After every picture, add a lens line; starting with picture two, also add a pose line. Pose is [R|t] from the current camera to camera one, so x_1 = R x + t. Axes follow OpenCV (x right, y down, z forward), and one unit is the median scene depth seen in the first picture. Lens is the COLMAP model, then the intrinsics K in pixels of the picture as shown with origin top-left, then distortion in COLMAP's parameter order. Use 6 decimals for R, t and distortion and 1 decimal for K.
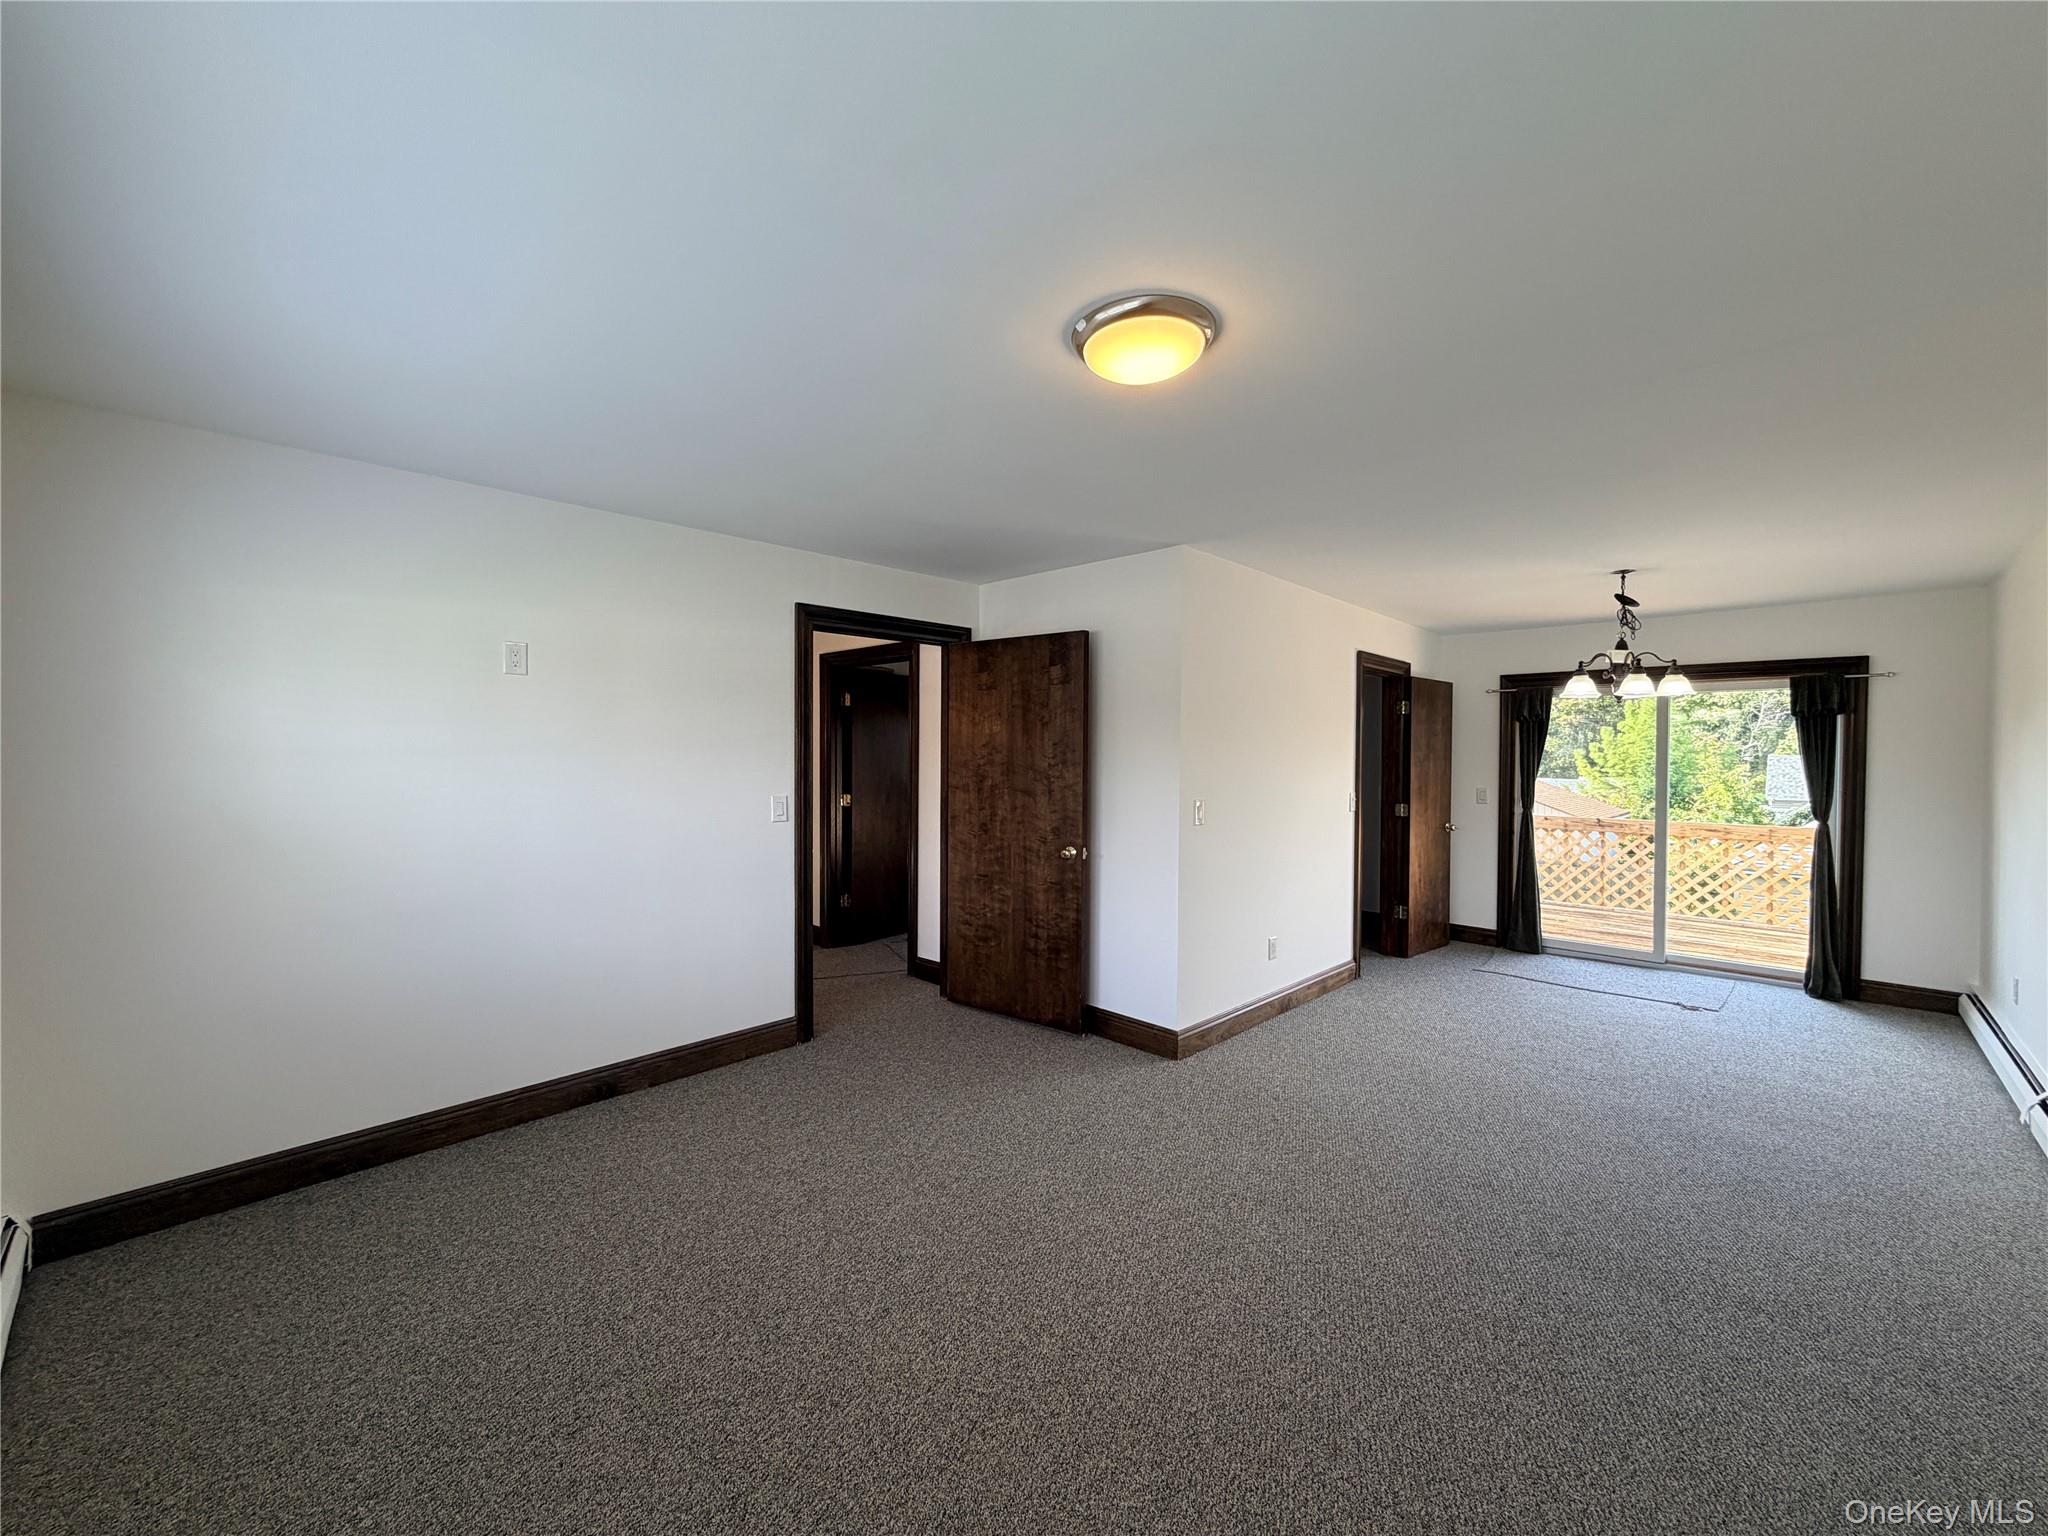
lens RADIAL K [[817.8, 0, 1018.6], [0, 817.8, 768.8], [0, 0, 1]] dist [-0.000480, 0.000108]
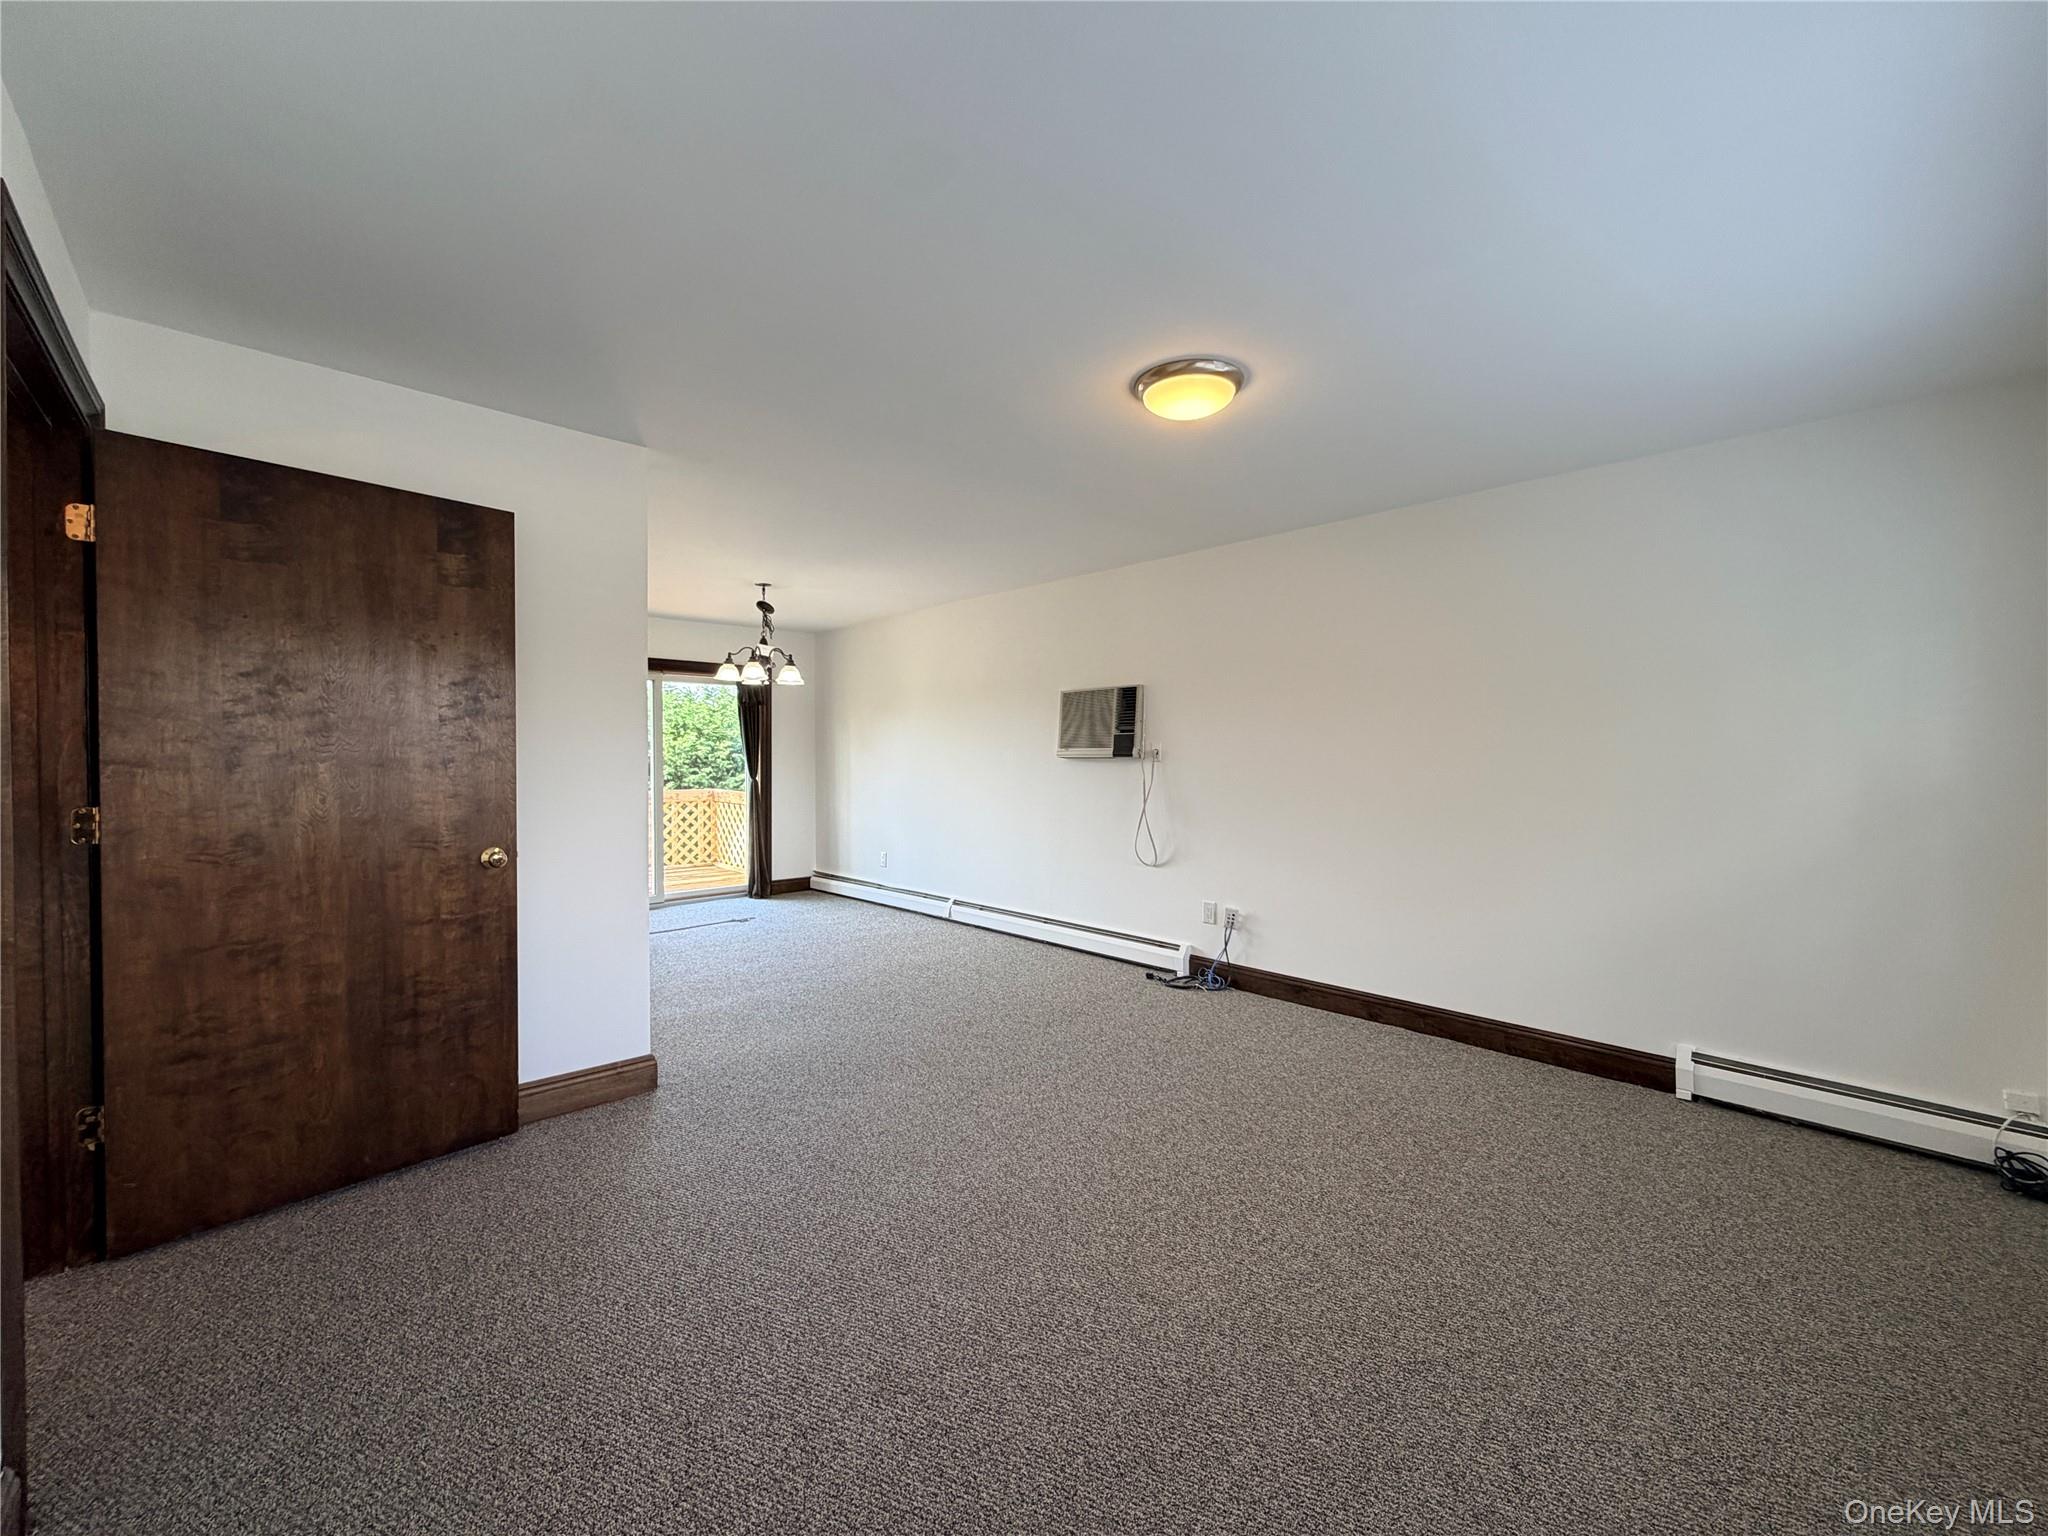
lens RADIAL K [[817.8, 0, 1018.6], [0, 817.8, 768.8], [0, 0, 1]] dist [-0.000480, 0.000108]
pose [[0.046788, -0.023468, 0.998629, -0.528870], [0.024668, 0.999446, 0.022332, 0.029617], [-0.998600, 0.023589, 0.047341, 0.540084]]
